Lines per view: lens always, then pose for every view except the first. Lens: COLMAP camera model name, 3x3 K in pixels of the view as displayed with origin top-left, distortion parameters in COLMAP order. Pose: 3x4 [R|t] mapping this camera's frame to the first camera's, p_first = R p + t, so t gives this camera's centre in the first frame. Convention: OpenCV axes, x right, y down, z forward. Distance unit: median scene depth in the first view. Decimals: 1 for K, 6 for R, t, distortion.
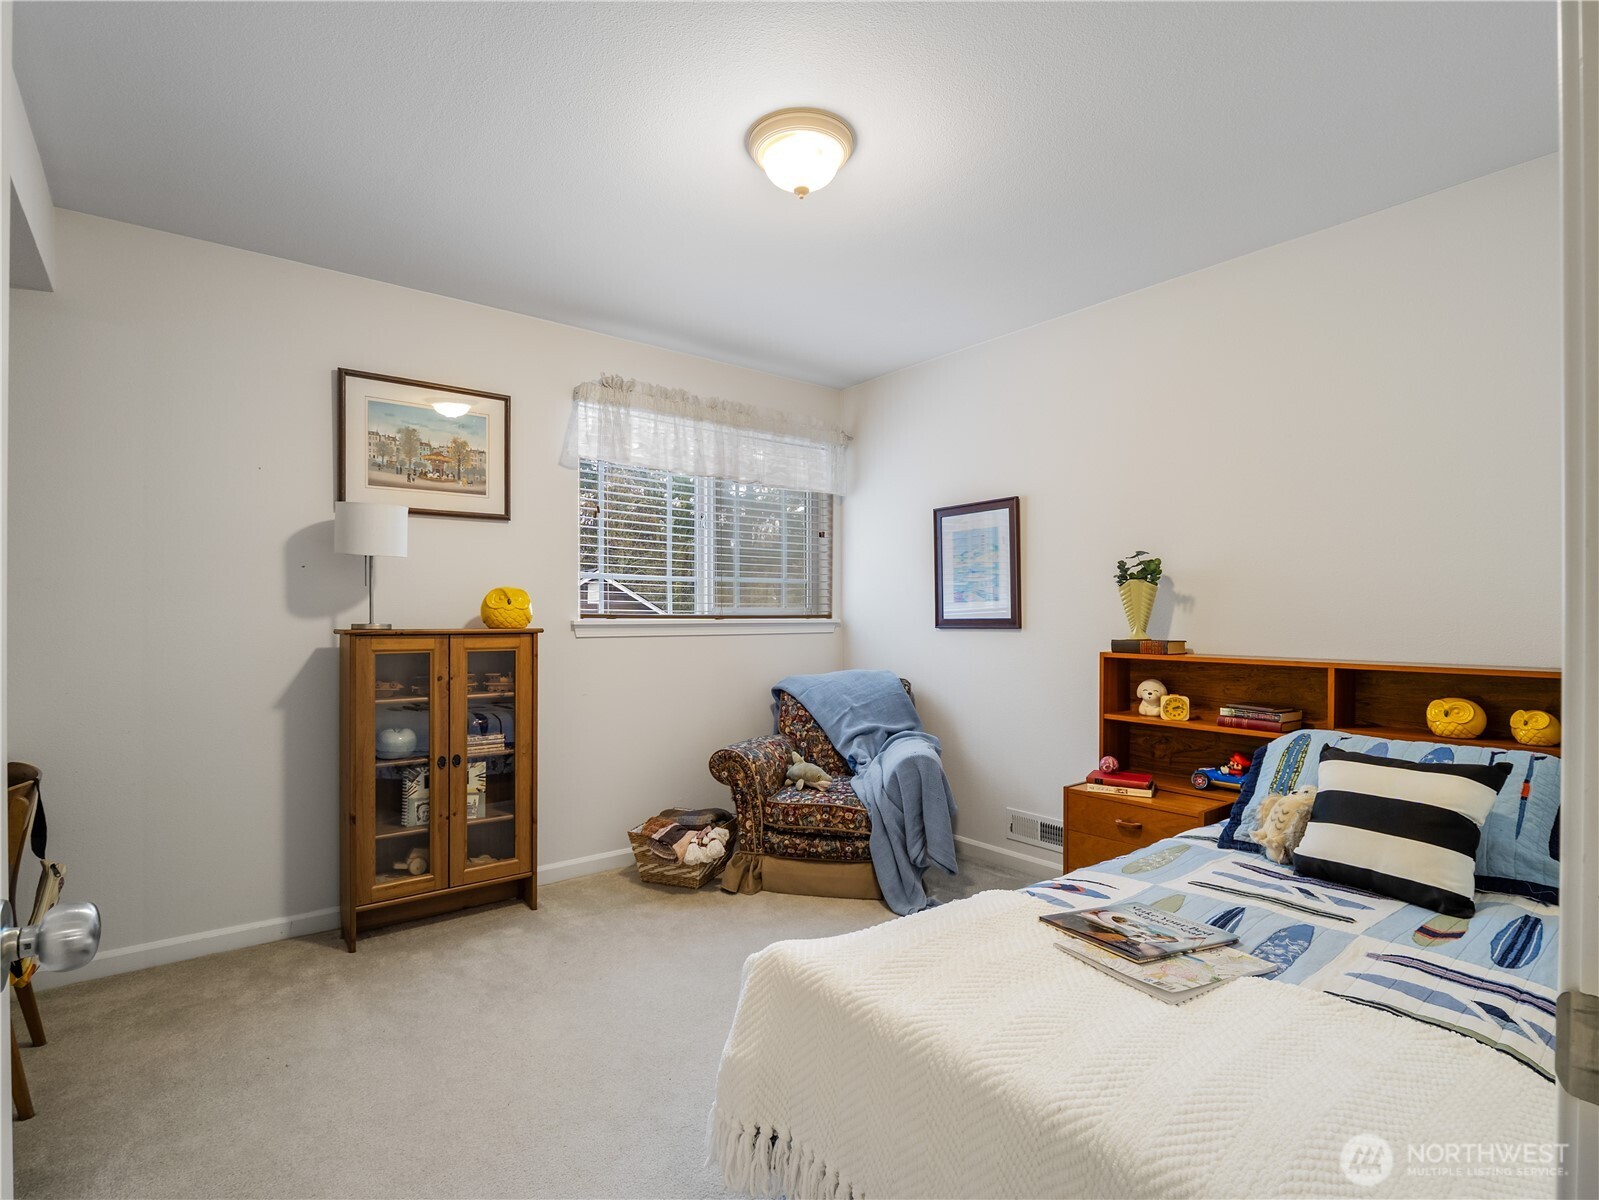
lens RADIAL K [[776.0, 0, 798.4], [0, 776.0, 615.7], [0, 0, 1]] dist [-0.015790, 0.000378]
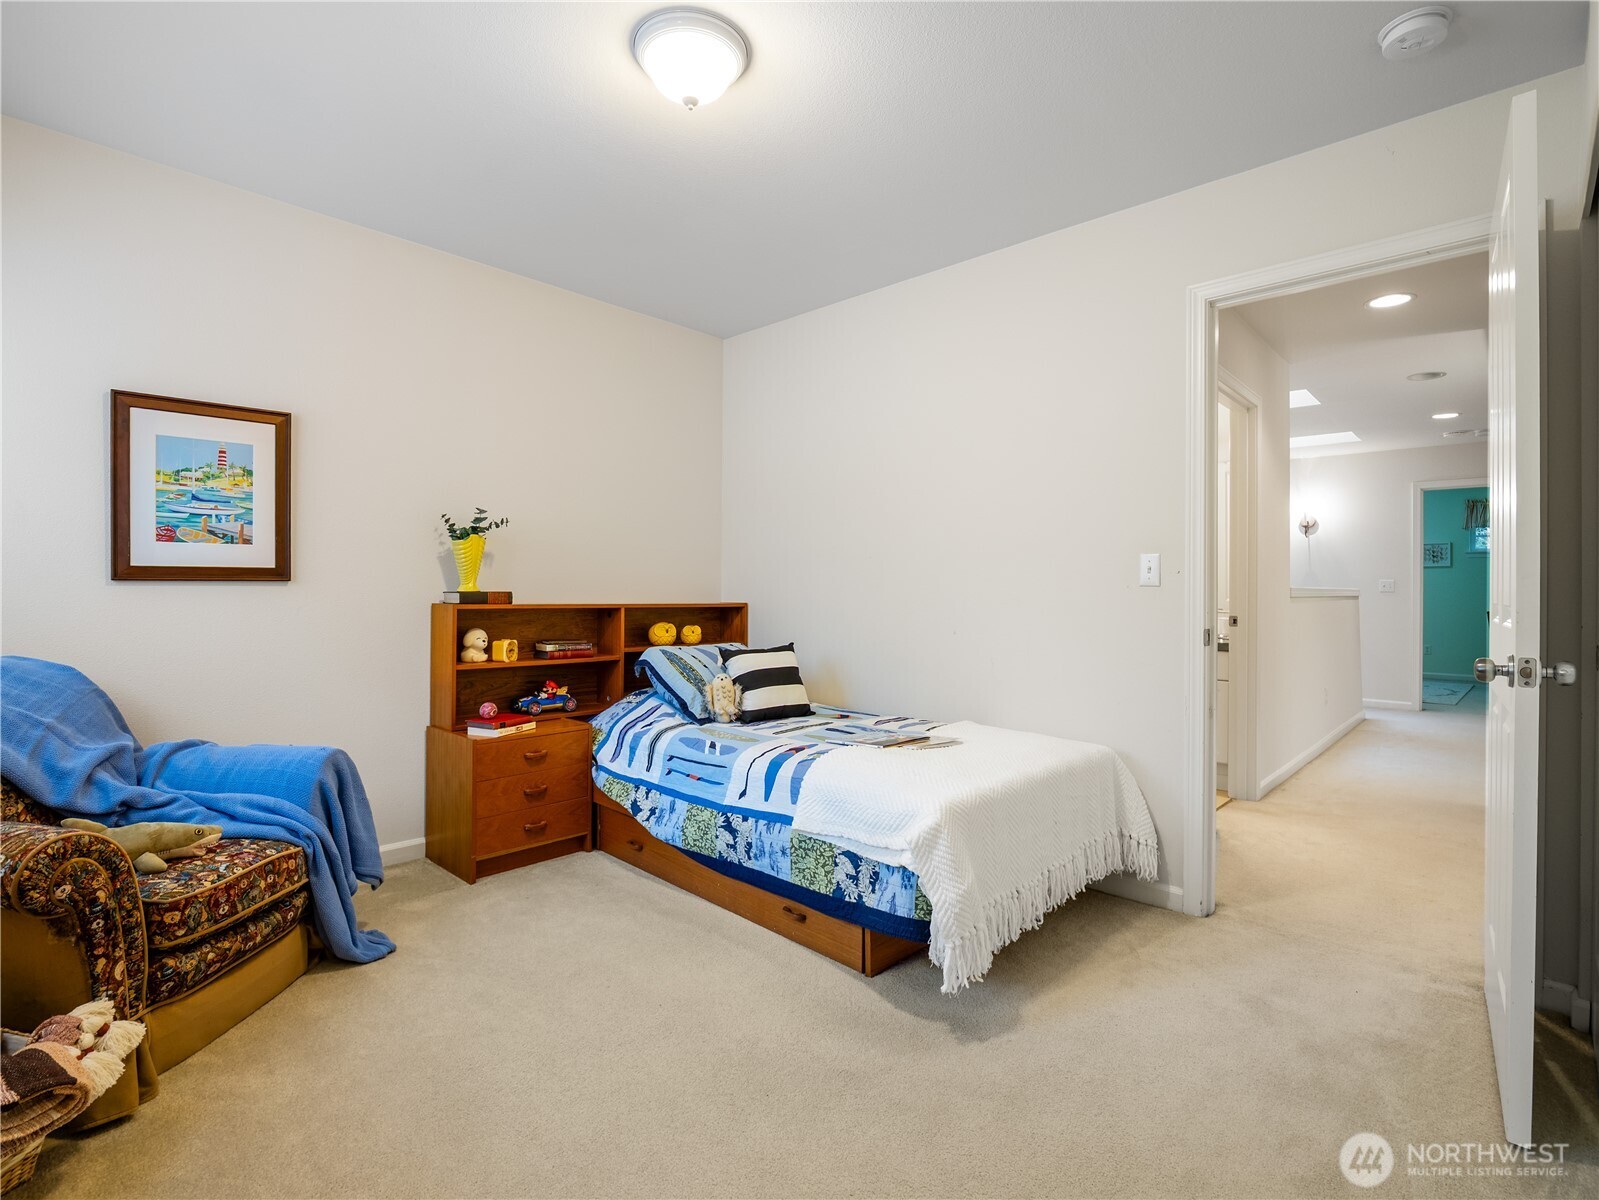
lens RADIAL K [[776.0, 0, 797.1], [0, 776.0, 590.6], [0, 0, 1]] dist [-0.015790, 0.000378]
pose [[-0.132411, -0.003421, 0.991189, -0.626870], [-0.008591, 0.999960, 0.002304, 0.022172], [-0.991158, -0.008210, -0.132435, 0.658954]]
